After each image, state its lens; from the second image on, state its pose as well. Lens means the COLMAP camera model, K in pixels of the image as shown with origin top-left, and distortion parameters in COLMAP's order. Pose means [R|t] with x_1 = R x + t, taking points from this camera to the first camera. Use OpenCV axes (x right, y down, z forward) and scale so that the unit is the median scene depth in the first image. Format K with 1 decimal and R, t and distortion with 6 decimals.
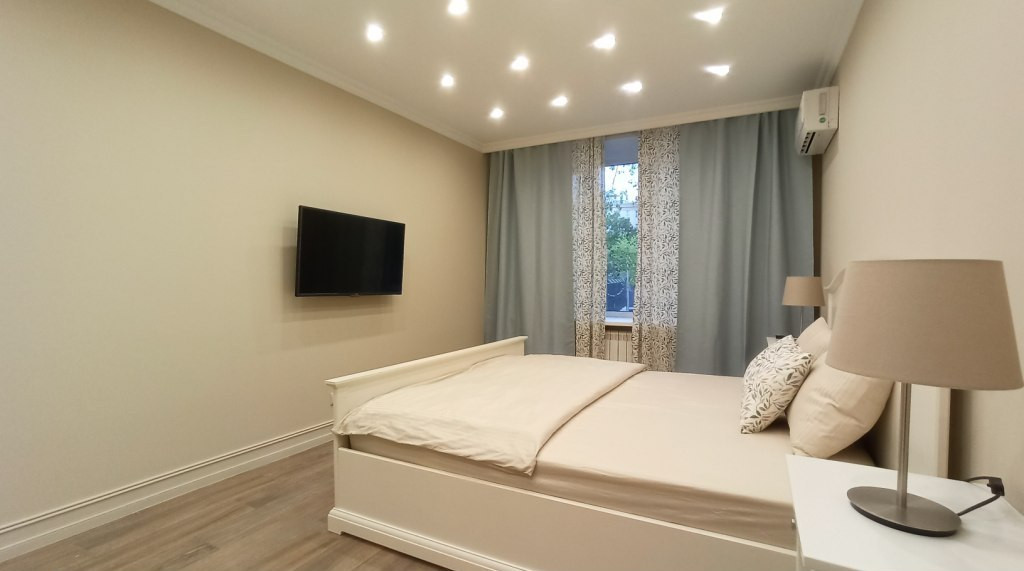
lens RADIAL K [[469.9, 0, 499.2], [0, 469.9, 289.5], [0, 0, 1]] dist [-0.001183, 0.000195]
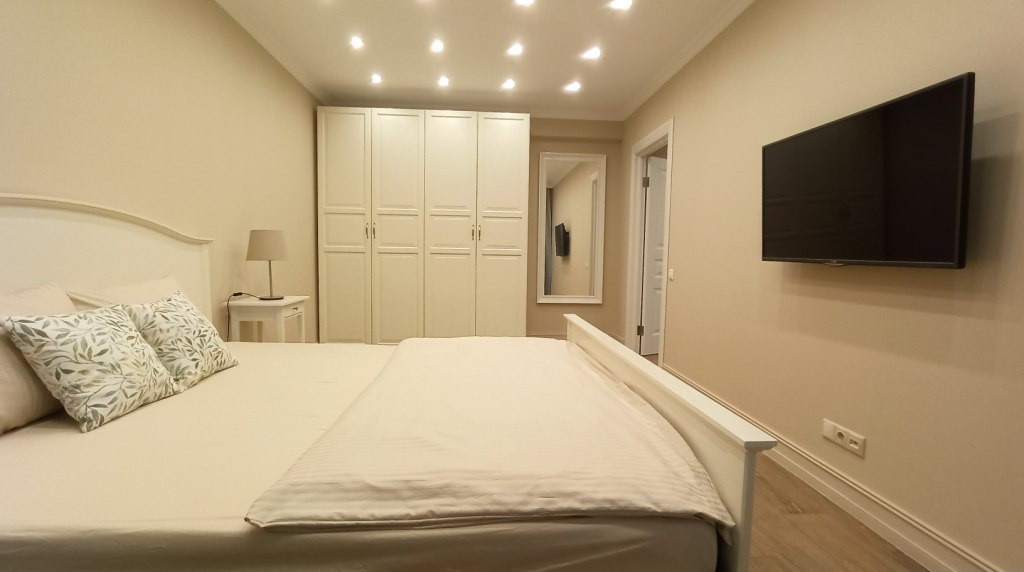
lens RADIAL K [[461.6, 0, 518.3], [0, 461.6, 291.2], [0, 0, 1]] dist [-0.047420, 0.020330]
pose [[-0.832193, 0.022257, -0.554039, 0.324103], [-0.034889, 0.995112, 0.092381, 0.009444], [0.553387, 0.096208, -0.827349, 1.303750]]
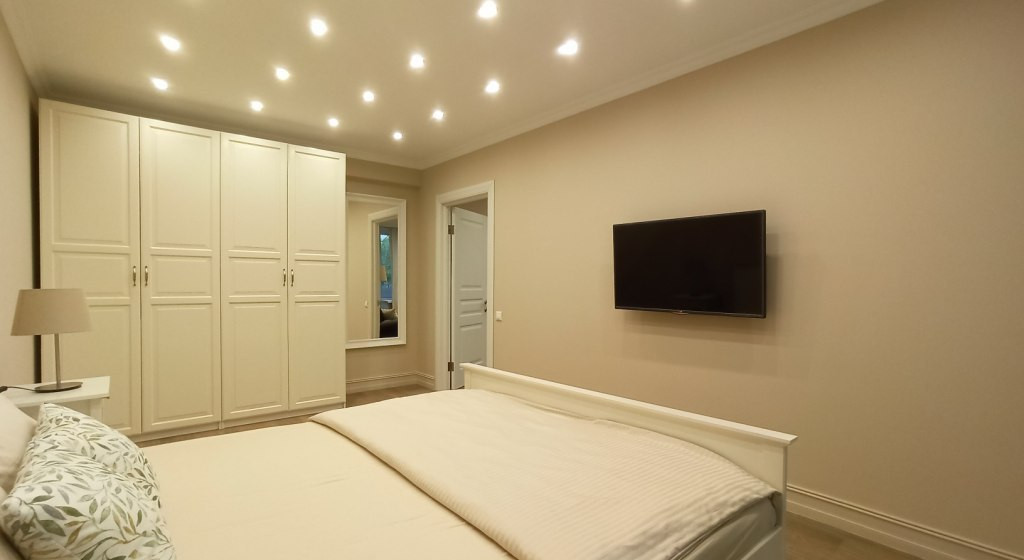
lens RADIAL K [[462.9, 0, 510.9], [0, 462.9, 290.9], [0, 0, 1]] dist [-0.016175, 0.000700]
pose [[-0.358987, 0.004862, -0.933330, 0.597301], [-0.025424, 0.999564, 0.014986, -0.032627], [0.932996, 0.029108, -0.358707, 1.061568]]
